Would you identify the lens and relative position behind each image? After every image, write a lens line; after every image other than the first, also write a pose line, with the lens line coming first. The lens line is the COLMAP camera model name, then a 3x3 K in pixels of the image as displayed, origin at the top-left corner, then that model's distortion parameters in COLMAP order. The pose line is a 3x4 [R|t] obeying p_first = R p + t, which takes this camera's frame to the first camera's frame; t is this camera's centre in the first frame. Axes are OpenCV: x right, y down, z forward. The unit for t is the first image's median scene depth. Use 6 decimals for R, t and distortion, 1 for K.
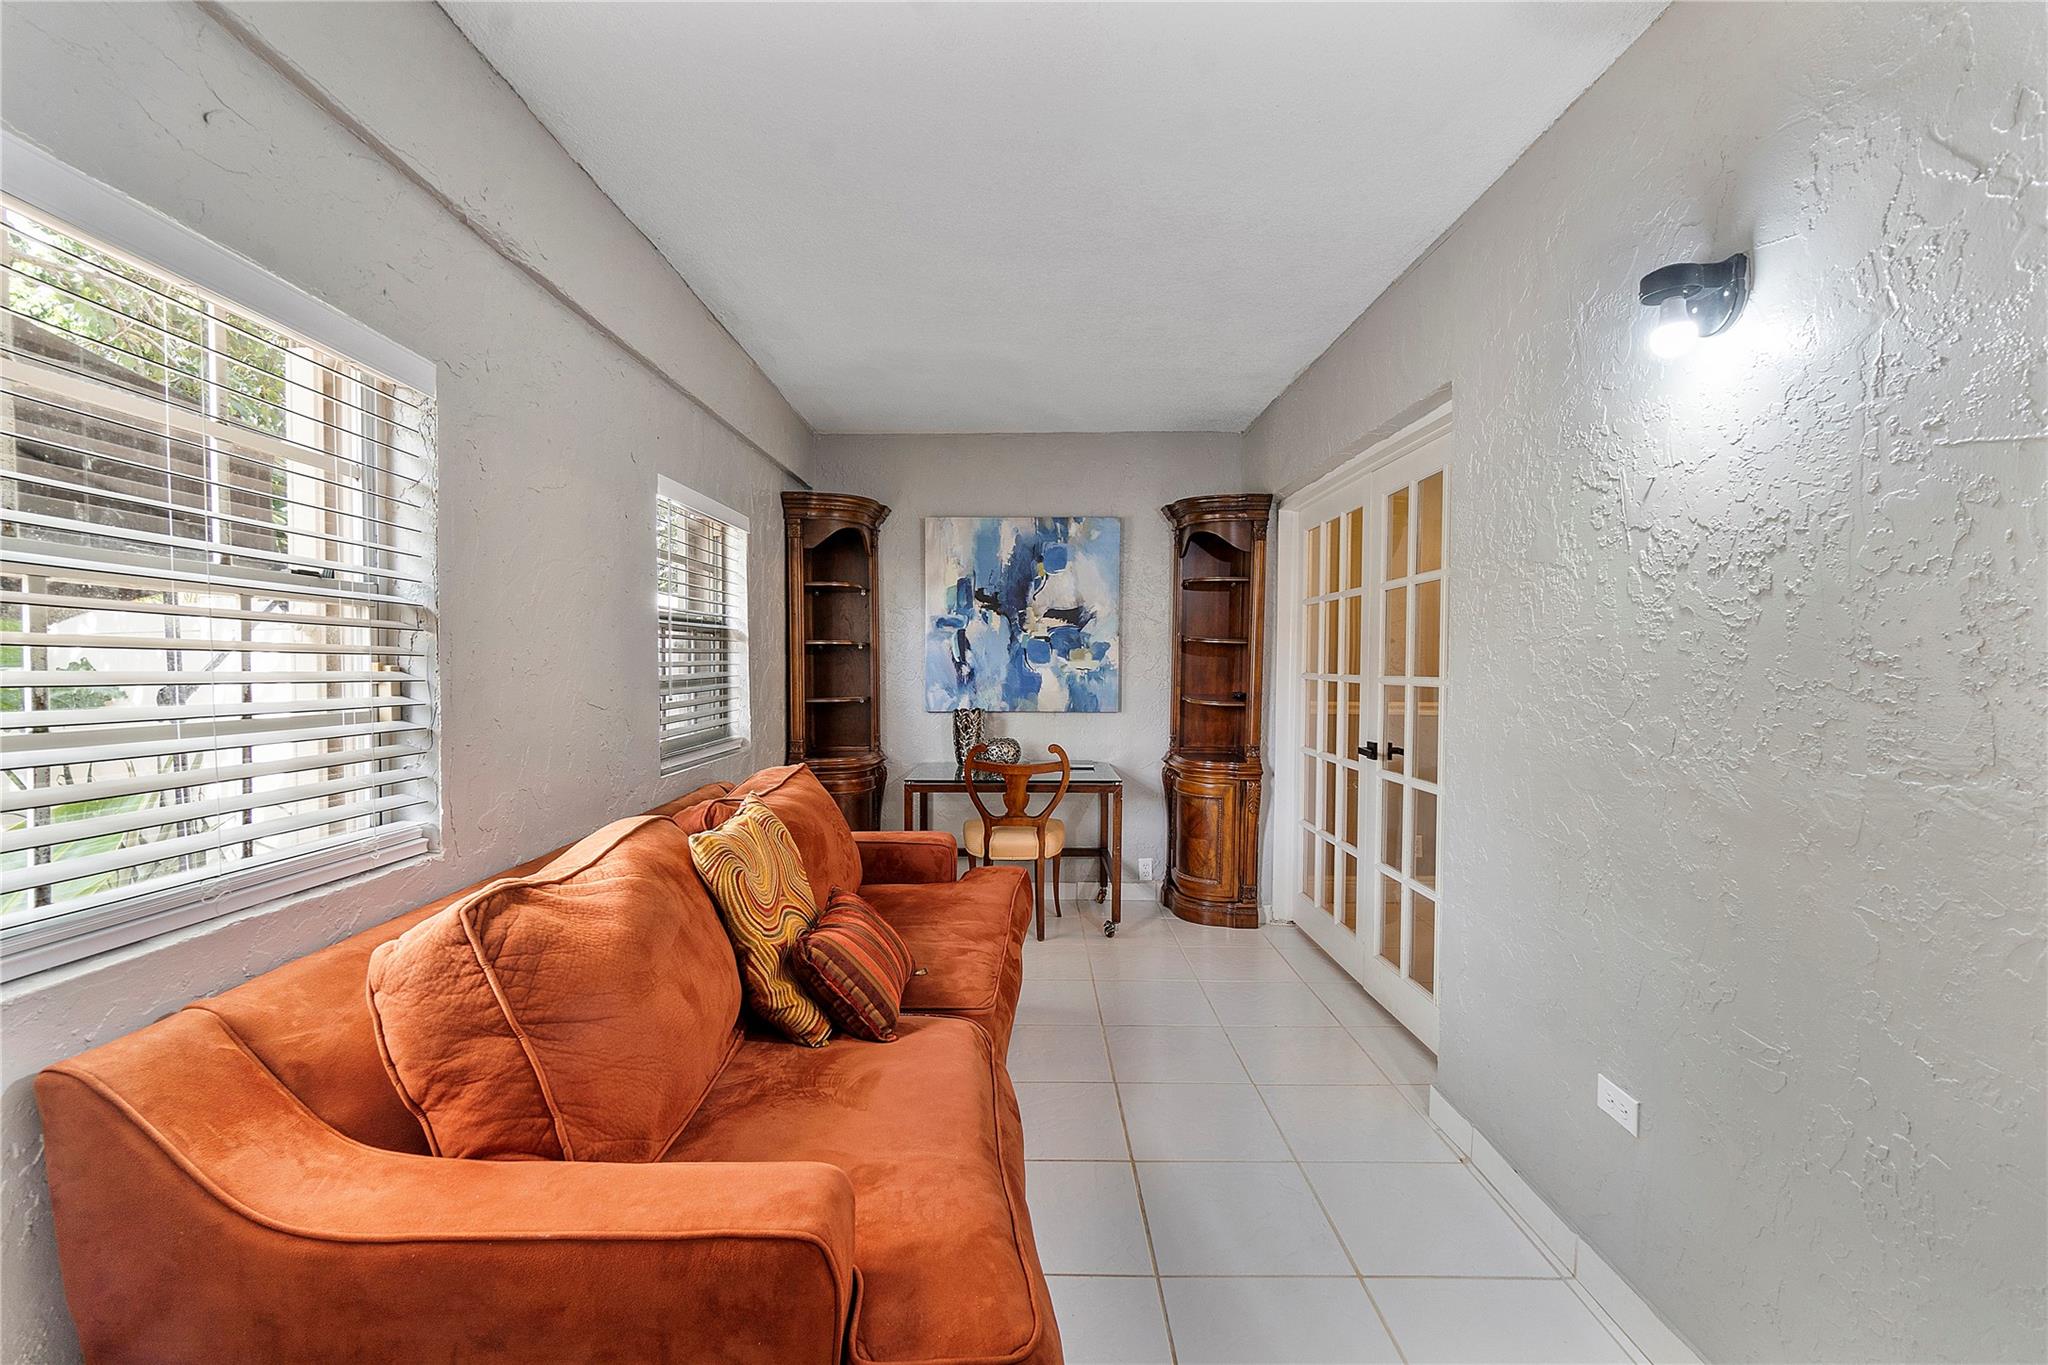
lens RADIAL K [[887.4, 0, 1024.5], [0, 887.4, 685.1], [0, 0, 1]] dist [-0.002576, 0.001085]
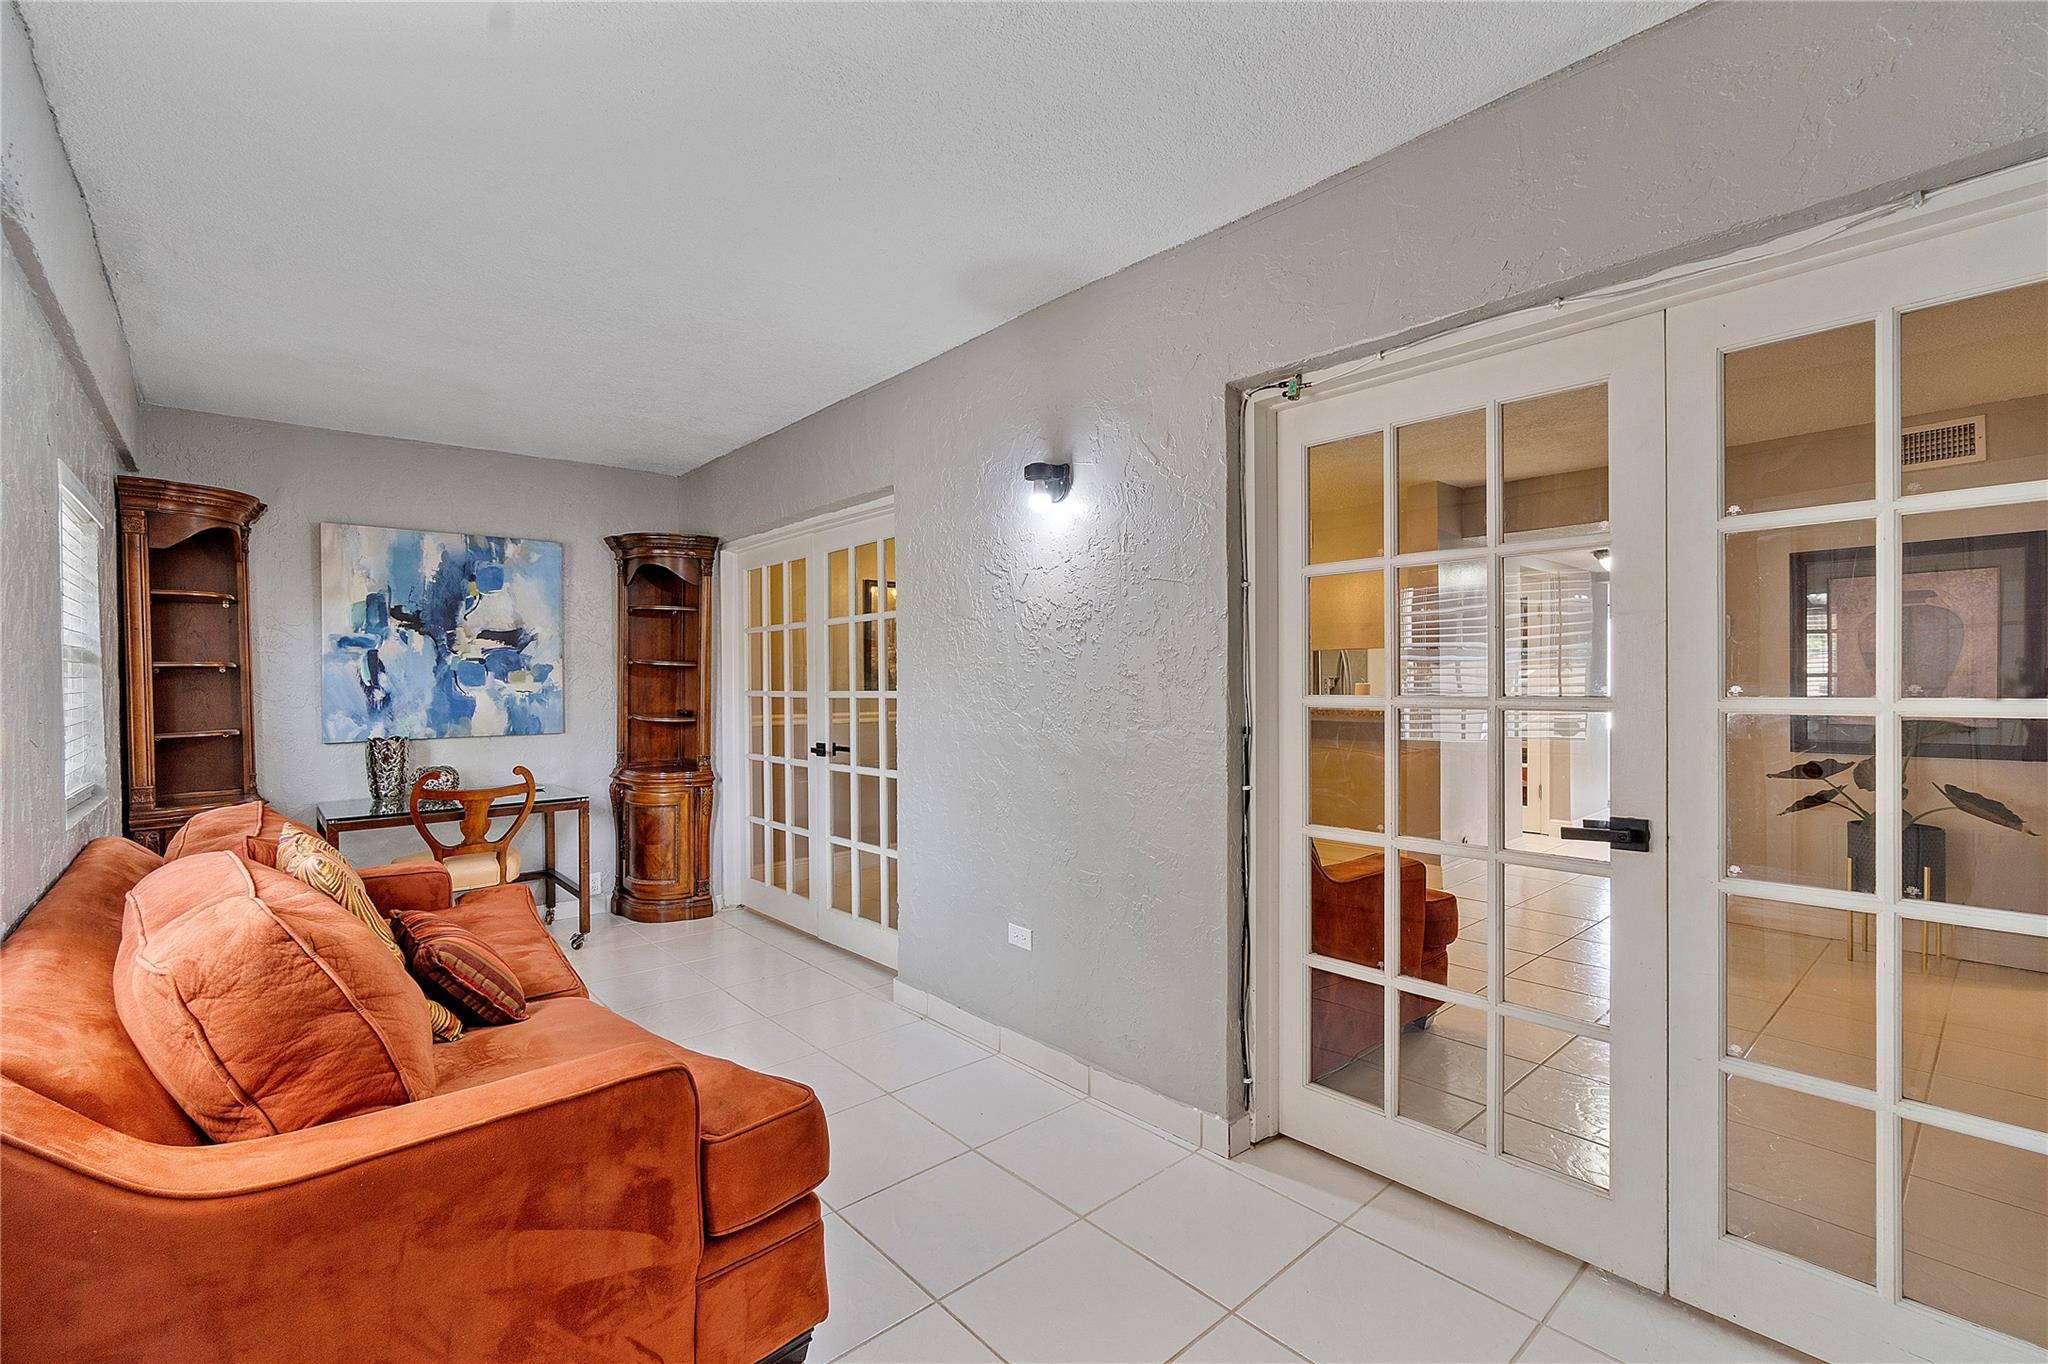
lens RADIAL K [[887.4, 0, 1024.7], [0, 887.4, 675.2], [0, 0, 1]] dist [-0.002576, 0.001085]
pose [[0.746669, -0.006740, 0.665161, -0.204203], [0.029907, 0.999278, -0.023447, 0.004464], [-0.664523, 0.037400, 0.746331, -0.134115]]
